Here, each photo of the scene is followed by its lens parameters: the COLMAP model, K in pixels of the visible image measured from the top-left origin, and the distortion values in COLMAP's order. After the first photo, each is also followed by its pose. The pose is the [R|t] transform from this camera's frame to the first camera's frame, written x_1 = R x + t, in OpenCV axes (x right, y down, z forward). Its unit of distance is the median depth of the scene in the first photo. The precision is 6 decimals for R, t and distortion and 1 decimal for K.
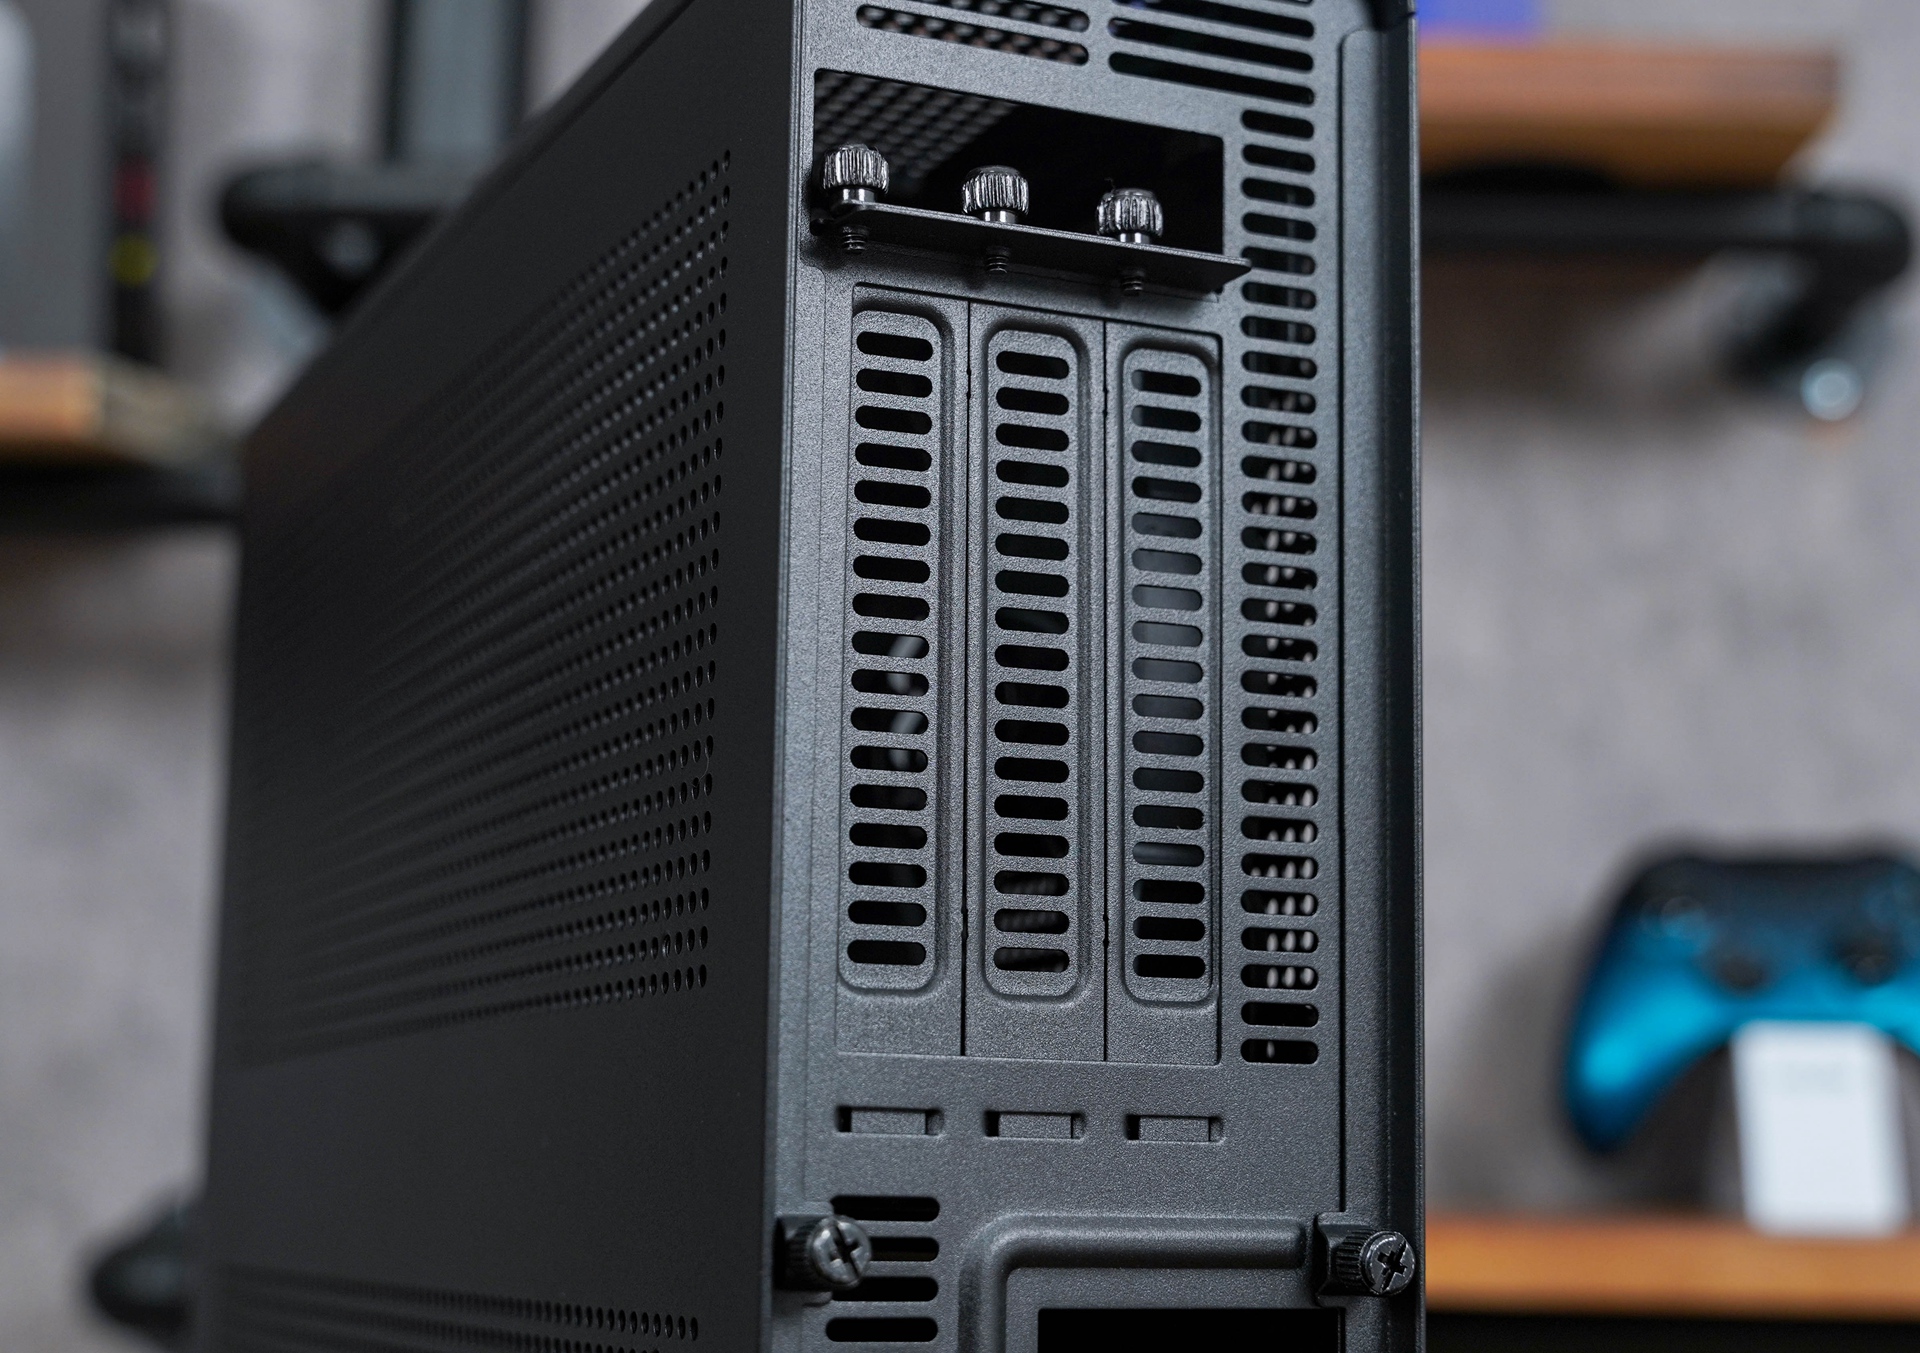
lens RADIAL K [[3301.4, 0, 960.0], [0, 3301.4, 676.5], [0, 0, 1]] dist [-0.030737, -0.048177]
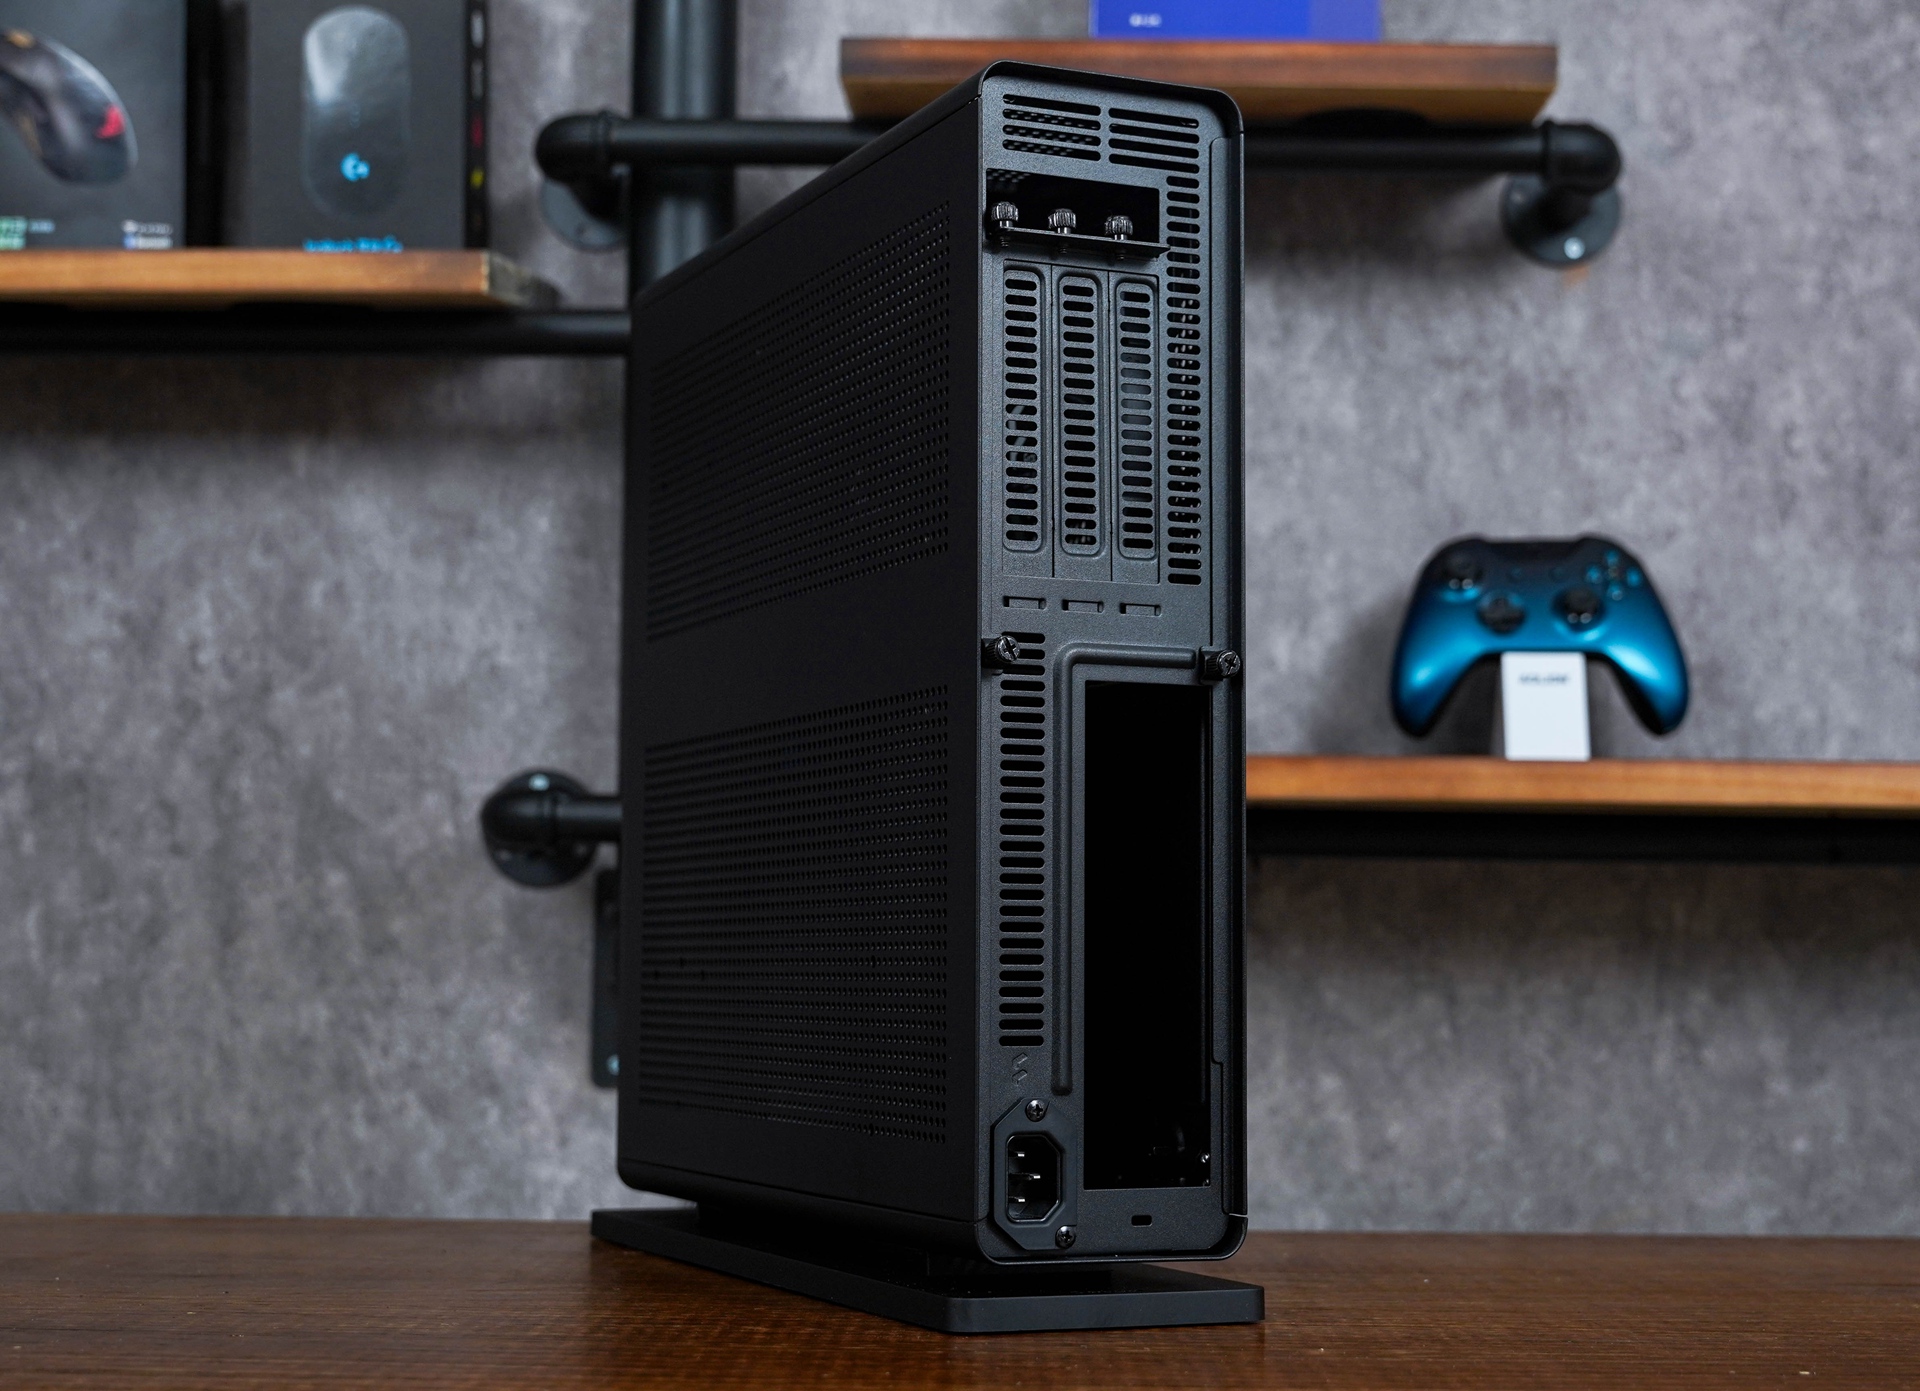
lens RADIAL K [[3045.4, 0, 990.4], [0, 3045.4, 693.0], [0, 0, 1]] dist [-0.059178, 0.100064]
pose [[0.999916, -0.011885, 0.005079, -0.055501], [0.011464, 0.997029, 0.076167, 0.026284], [-0.005969, -0.076103, 0.997082, -1.199307]]
